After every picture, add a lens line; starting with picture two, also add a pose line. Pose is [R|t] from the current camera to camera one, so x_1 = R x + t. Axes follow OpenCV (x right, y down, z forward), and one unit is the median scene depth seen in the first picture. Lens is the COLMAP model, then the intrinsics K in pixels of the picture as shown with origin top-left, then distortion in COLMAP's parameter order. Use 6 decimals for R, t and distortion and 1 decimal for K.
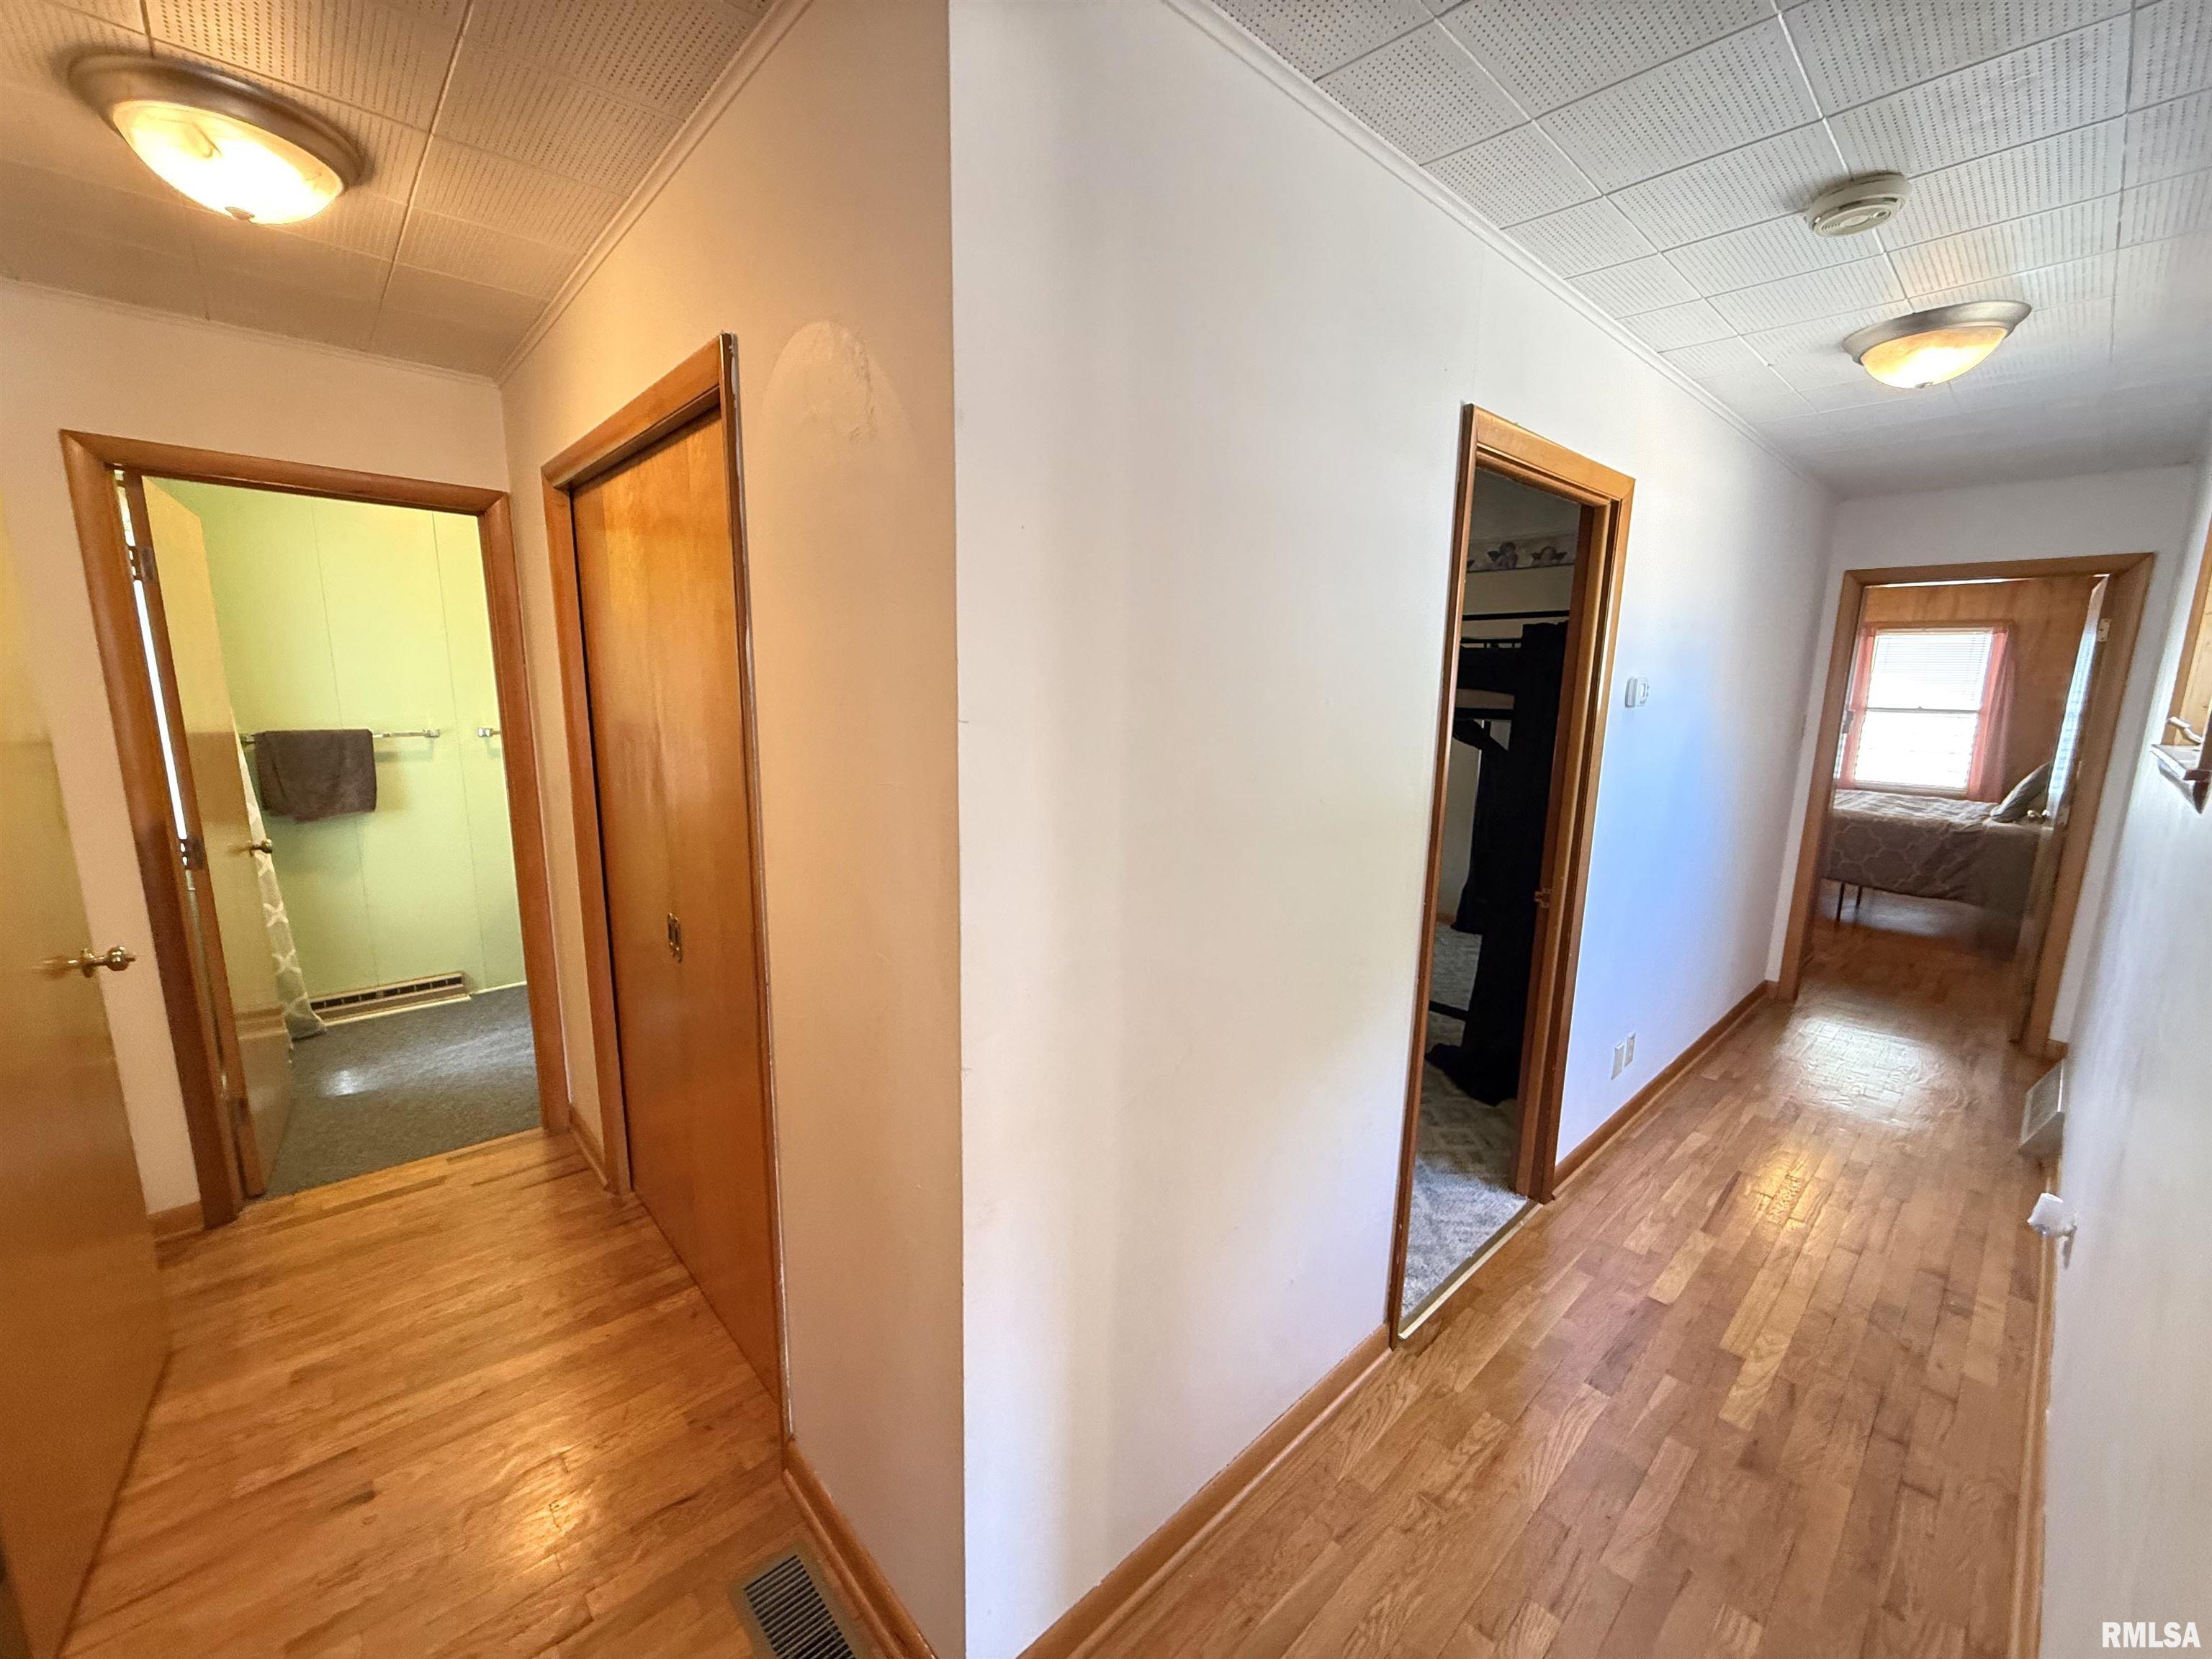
lens RADIAL K [[881.7, 0, 1101.1], [0, 881.7, 832.2], [0, 0, 1]] dist [-0.000056, 0.000186]
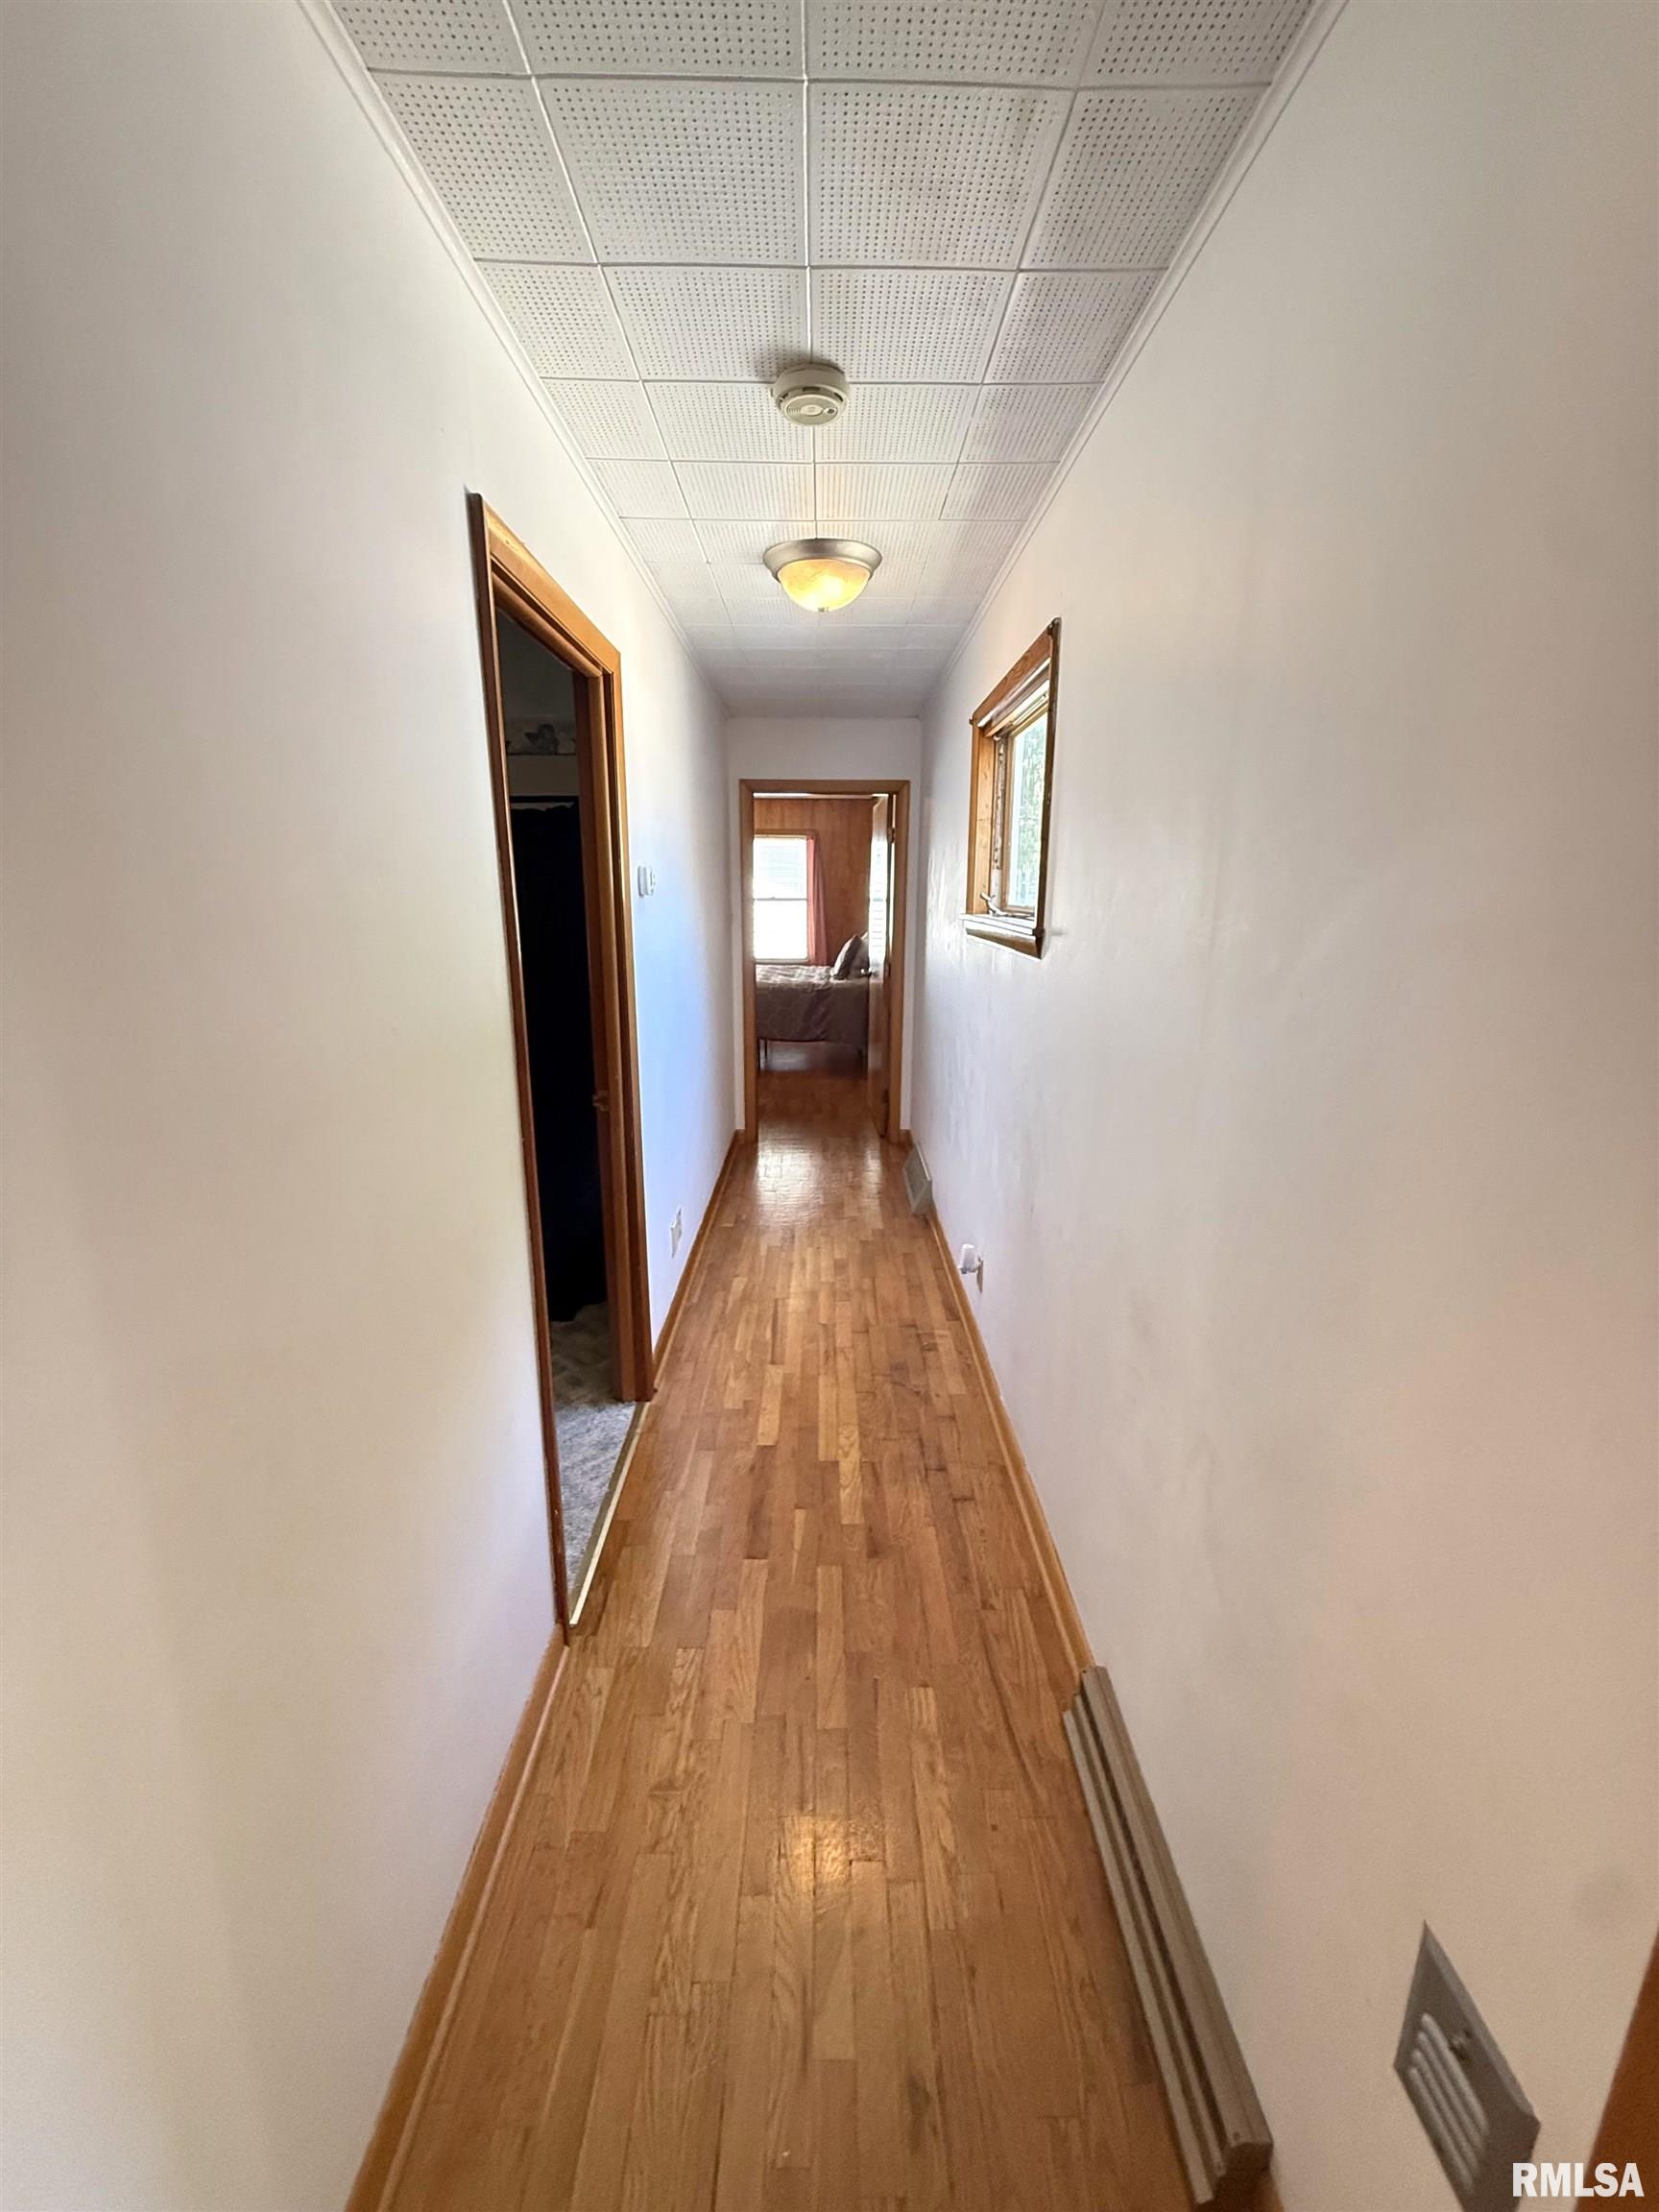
lens RADIAL K [[881.7, 0, 822.8], [0, 881.7, 1101.2], [0, 0, 1]] dist [-0.000056, 0.000186]
pose [[0.672822, -0.188116, 0.715488, -0.021373], [0.135857, 0.982101, 0.130459, -0.019629], [-0.727223, 0.009429, 0.686336, 0.197435]]
